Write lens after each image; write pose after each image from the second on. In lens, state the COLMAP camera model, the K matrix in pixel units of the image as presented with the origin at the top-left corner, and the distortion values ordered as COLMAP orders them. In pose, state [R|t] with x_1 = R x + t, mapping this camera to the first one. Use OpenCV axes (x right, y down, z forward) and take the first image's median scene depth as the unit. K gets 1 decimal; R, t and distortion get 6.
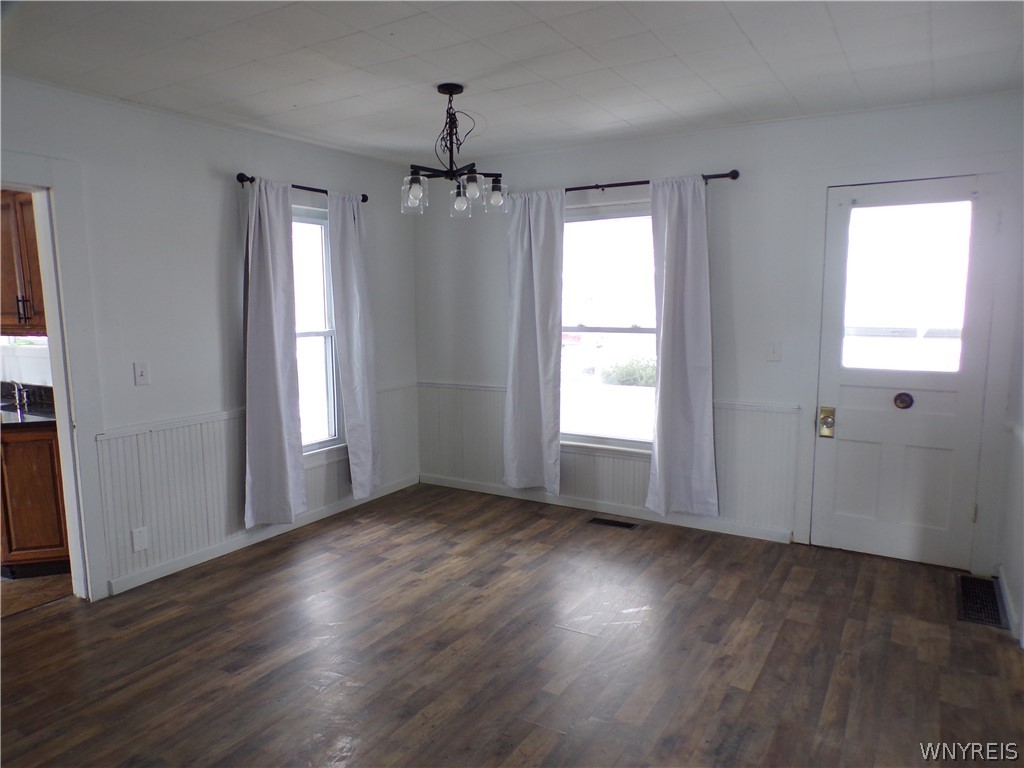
lens RADIAL K [[693.3, 0, 512.0], [0, 693.3, 384.0], [0, 0, 1]] dist [-0.017432, 0.019668]
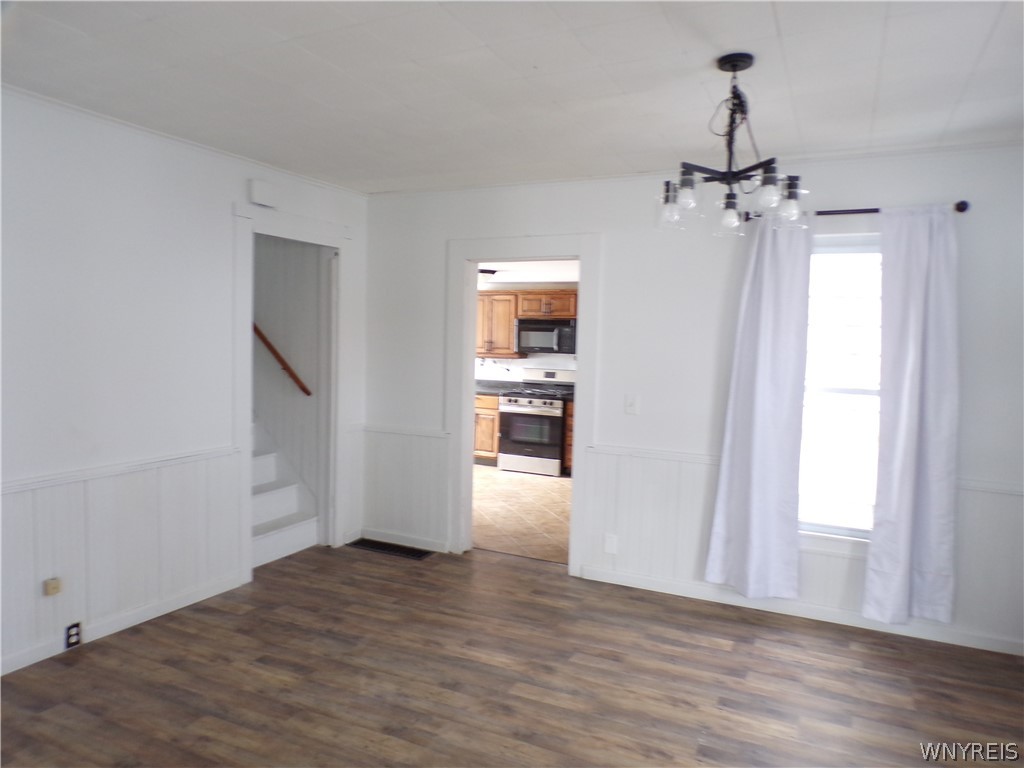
lens RADIAL K [[693.3, 0, 512.0], [0, 693.3, 384.0], [0, 0, 1]] dist [-0.017432, 0.019668]
pose [[0.121572, 0.080530, -0.989310, 0.546365], [-0.156086, 0.985854, 0.061068, -0.081295], [0.980233, 0.146994, 0.132422, 0.618816]]
